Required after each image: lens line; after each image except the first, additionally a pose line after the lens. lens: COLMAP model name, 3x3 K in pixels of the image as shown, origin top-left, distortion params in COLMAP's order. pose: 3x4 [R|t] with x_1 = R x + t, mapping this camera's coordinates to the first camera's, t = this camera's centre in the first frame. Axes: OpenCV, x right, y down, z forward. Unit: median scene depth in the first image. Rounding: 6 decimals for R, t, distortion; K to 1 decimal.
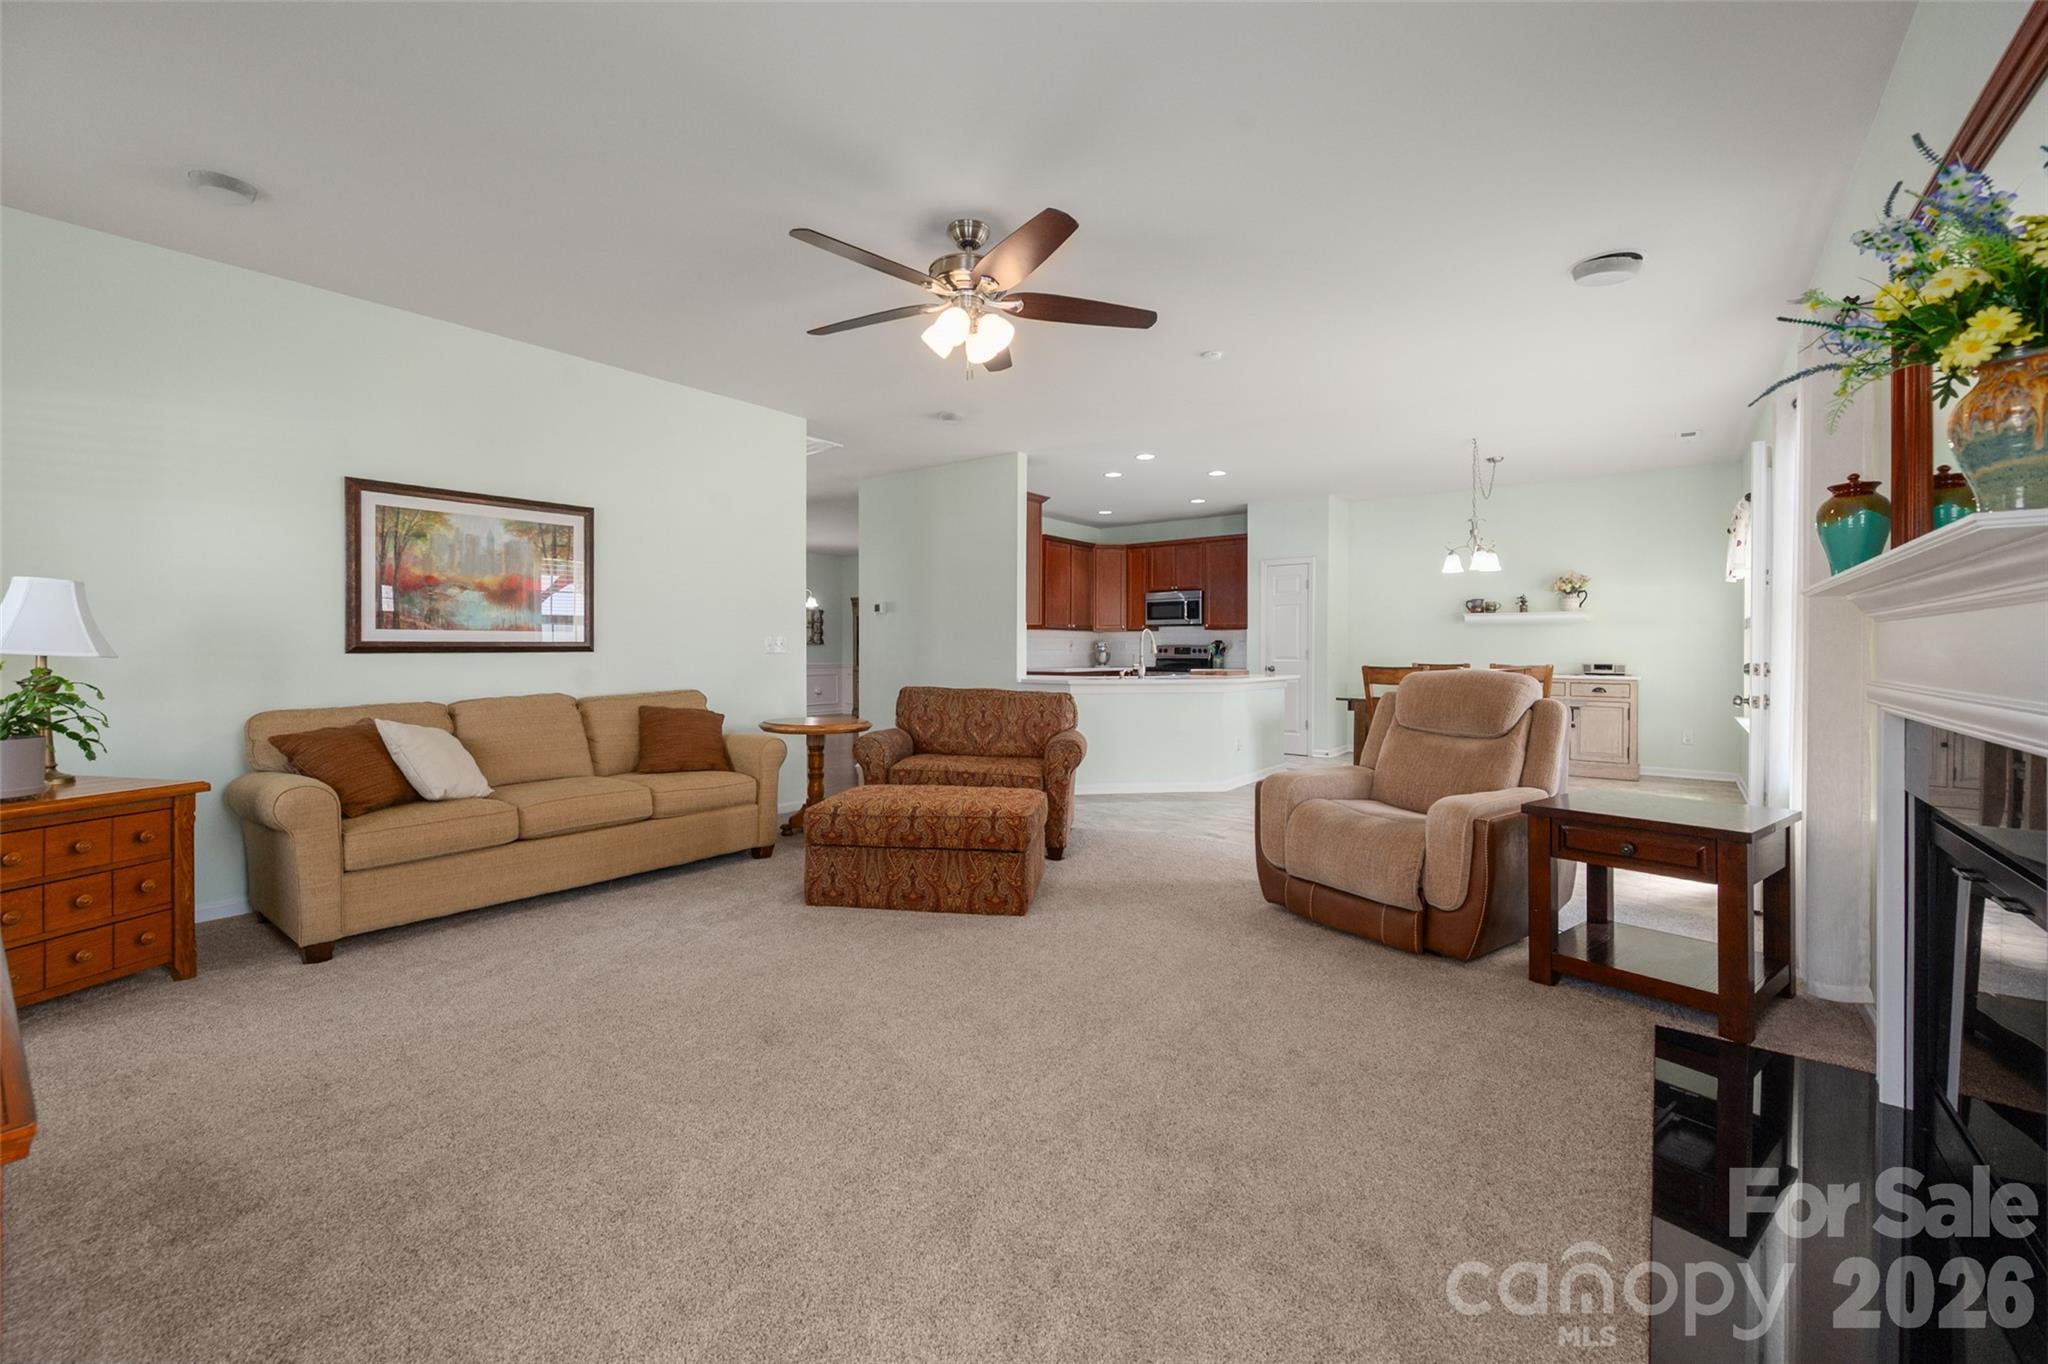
lens RADIAL K [[827.0, 0, 1015.3], [0, 827.0, 649.9], [0, 0, 1]] dist [0.000008, 0.000125]
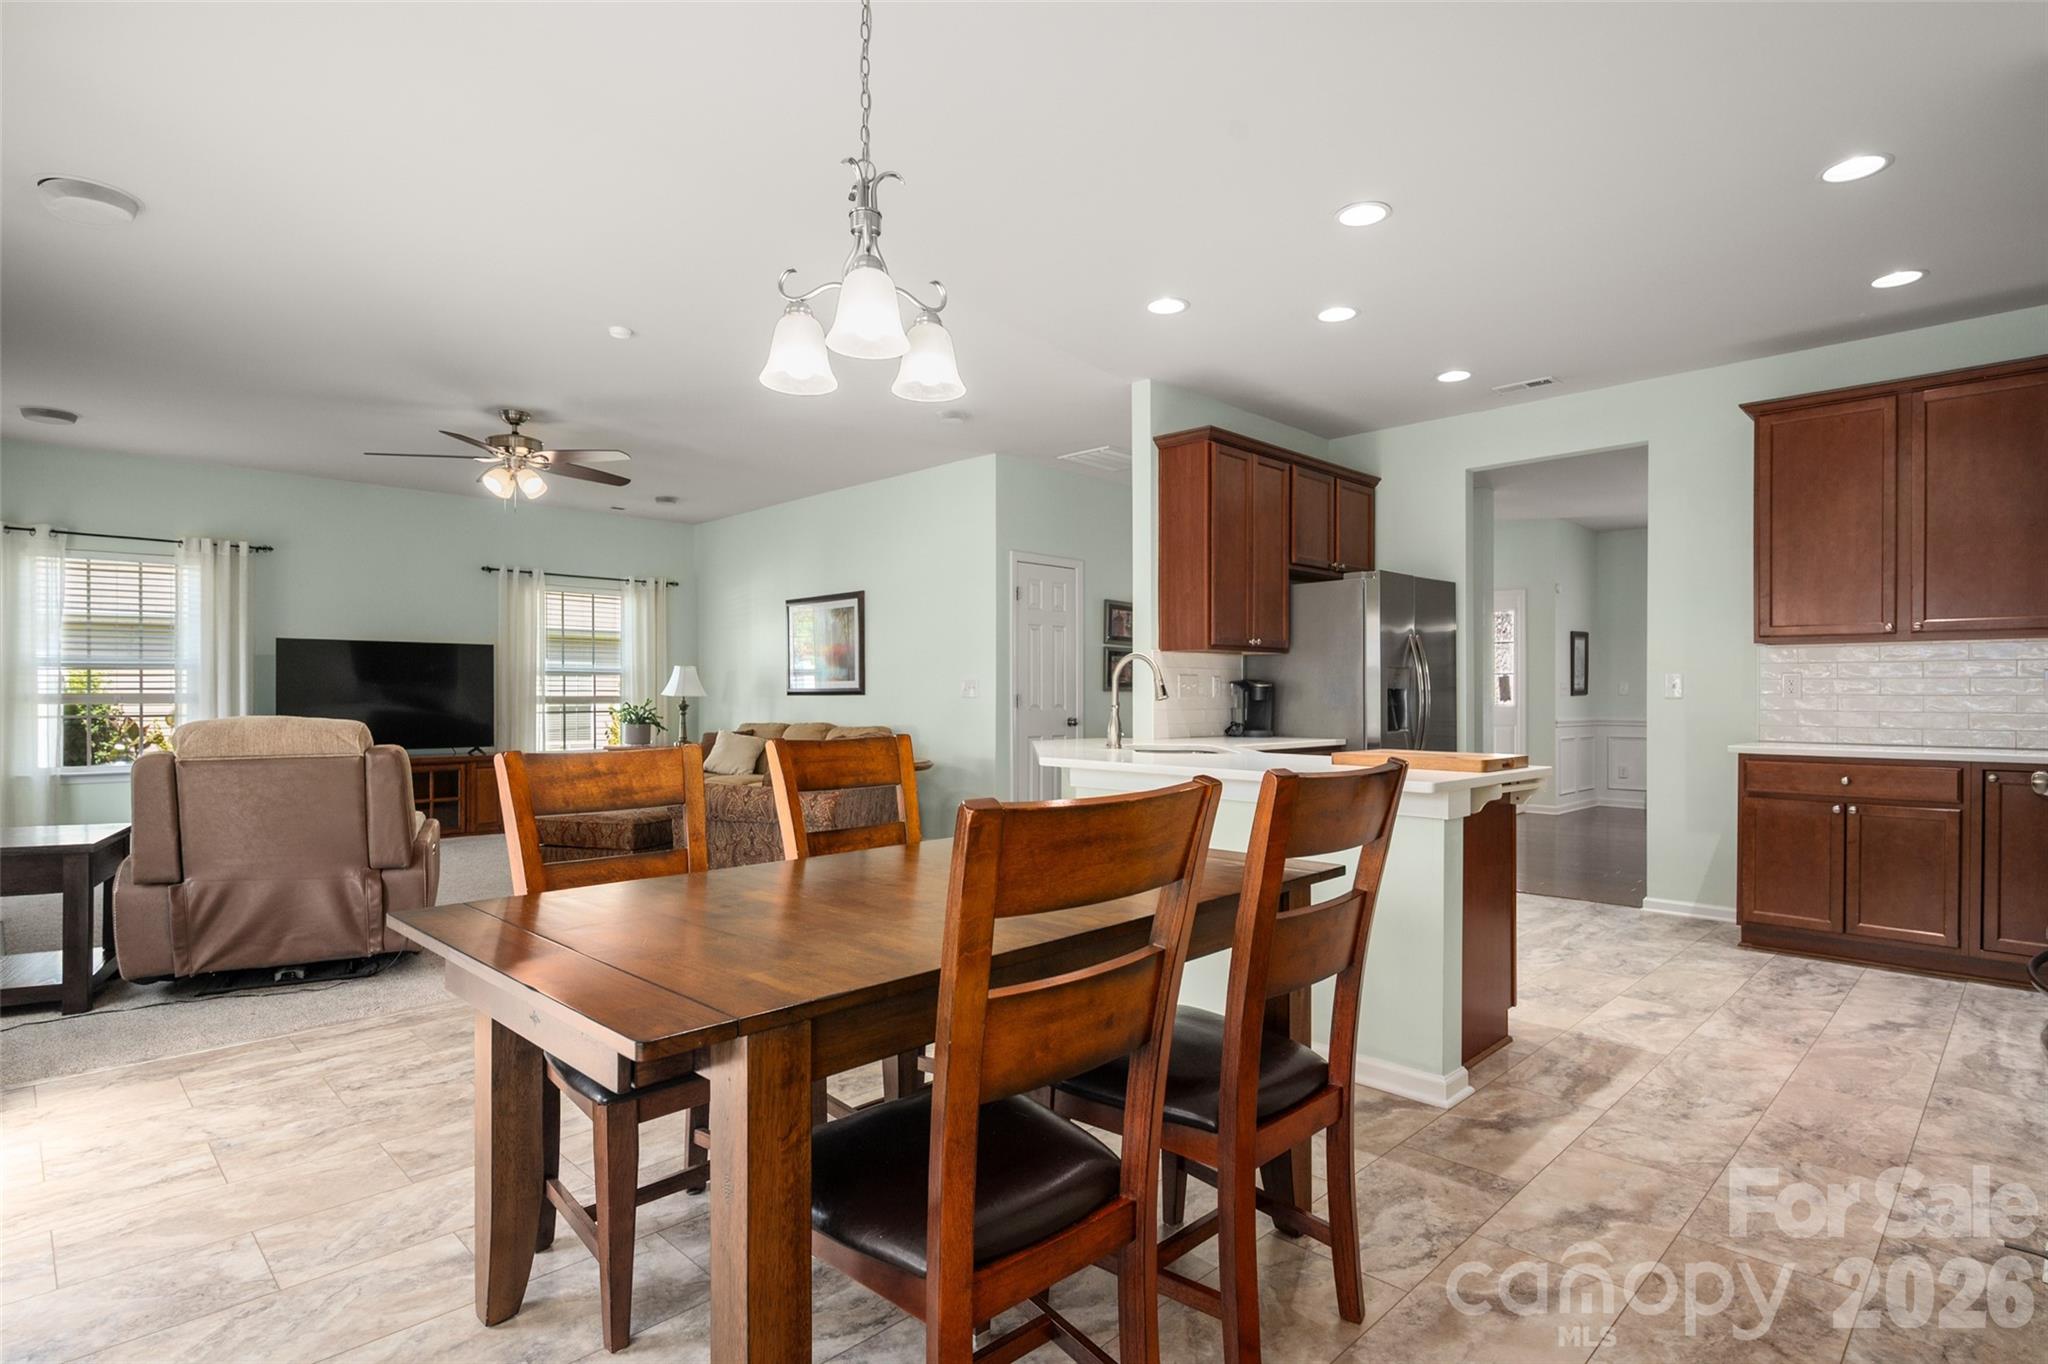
lens RADIAL K [[1025.0, 0, 1027.8], [0, 1025.0, 699.4], [0, 0, 1]] dist [-0.009192, 0.003197]
pose [[-0.113790, 0.004599, -0.993494, 1.238458], [-0.001558, 0.999987, 0.004807, 0.001155], [0.993504, 0.002095, -0.113781, 1.575748]]
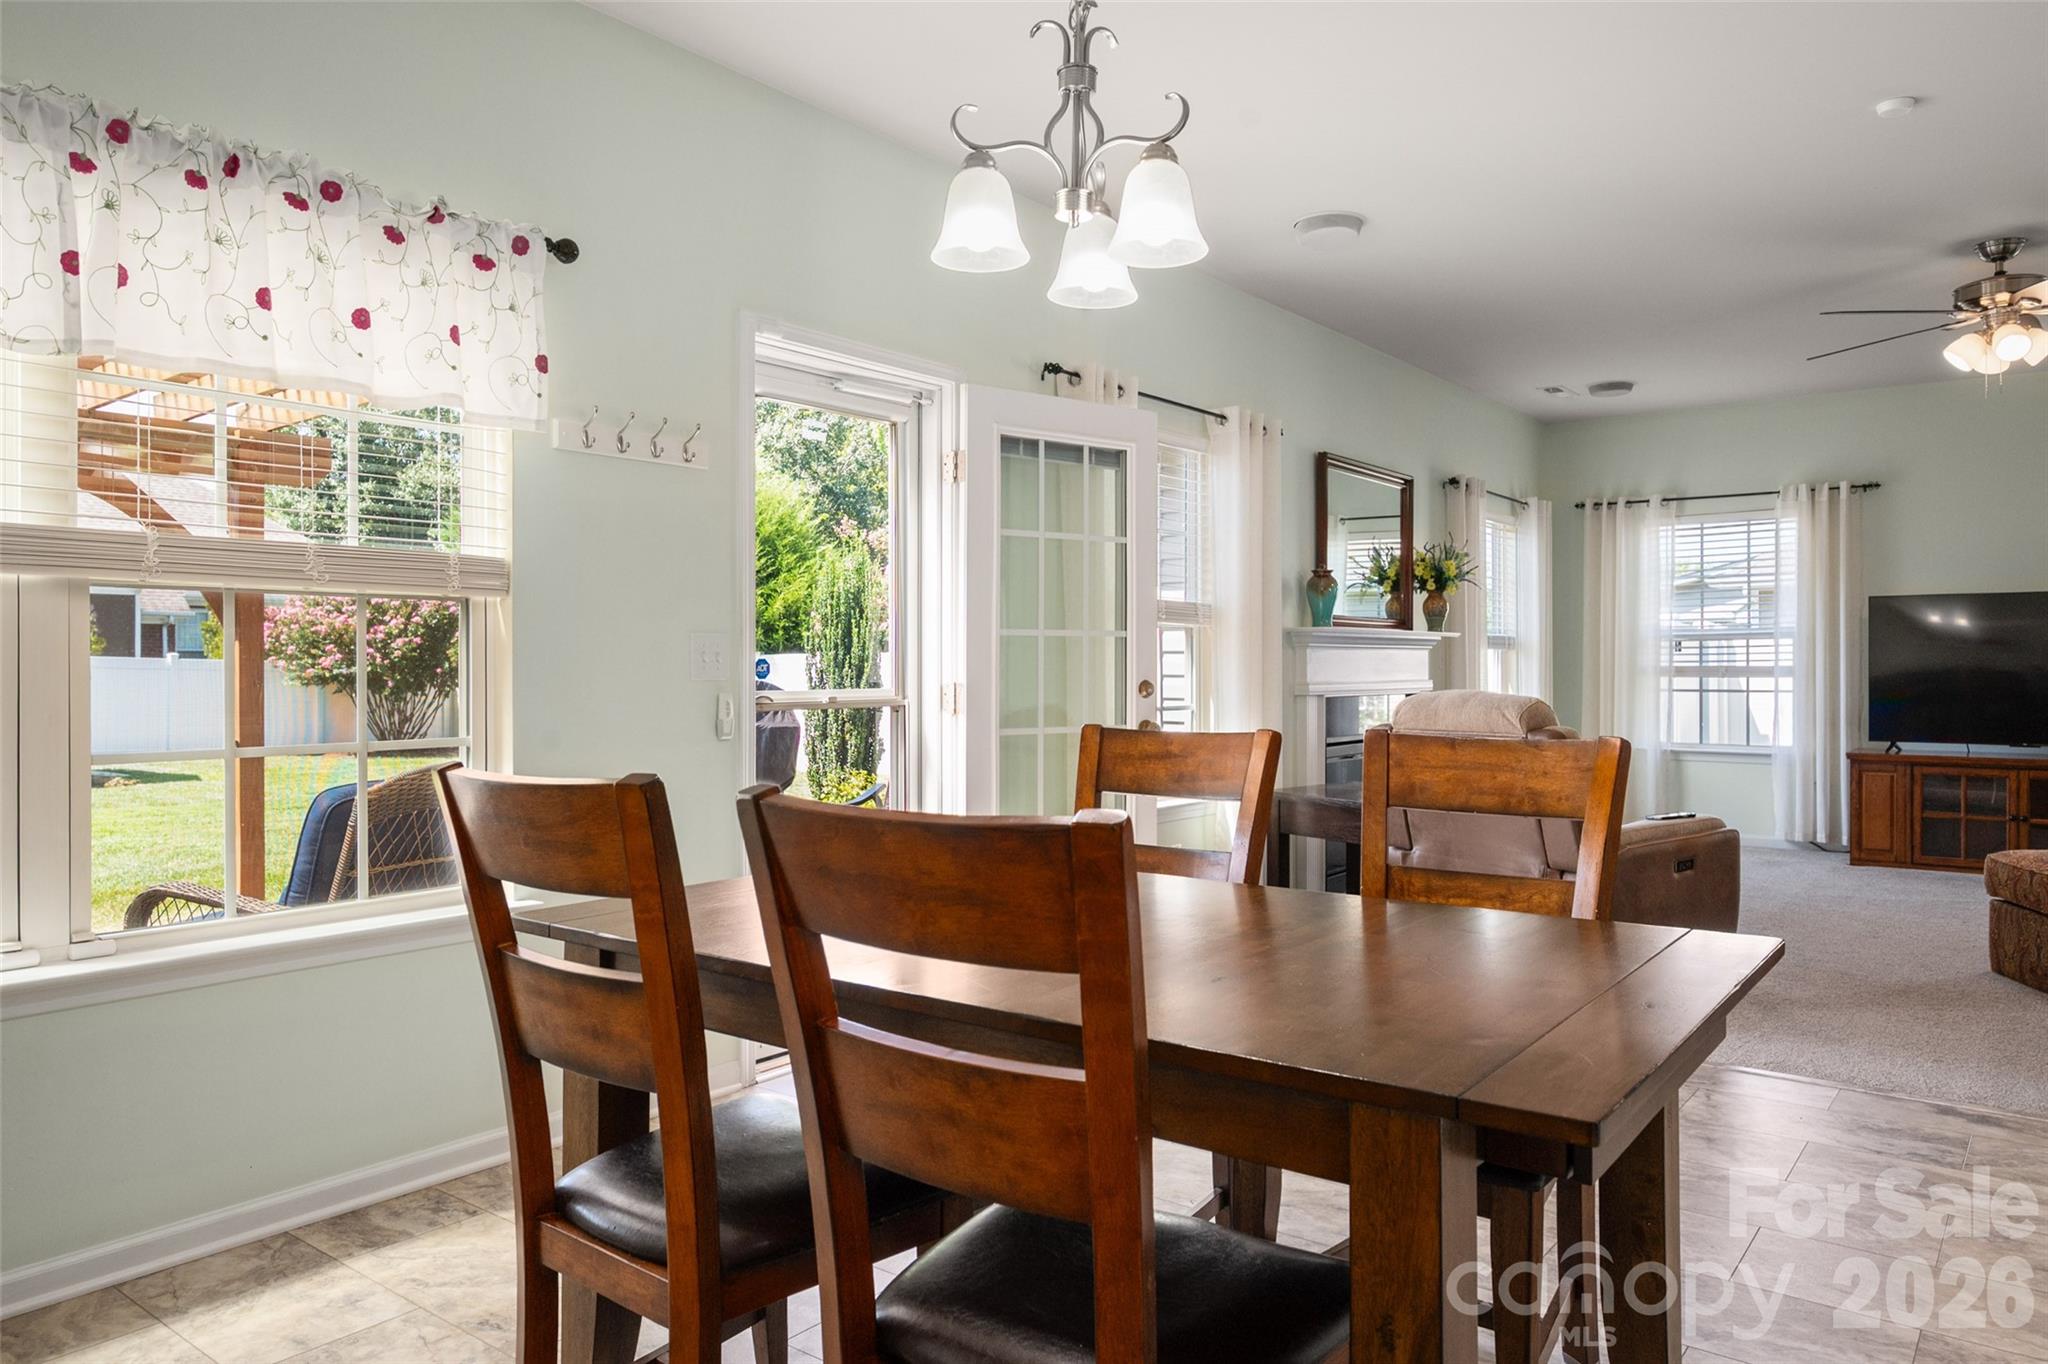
lens RADIAL K [[1344.8, 0, 1016.0], [0, 1344.8, 676.6], [0, 0, 1]] dist [-0.009800, -0.004650]
pose [[-0.999997, 0.000369, 0.002570, 0.830498], [0.000391, 0.999961, 0.008783, -0.000386], [-0.002567, 0.008784, -0.999958, 1.919454]]
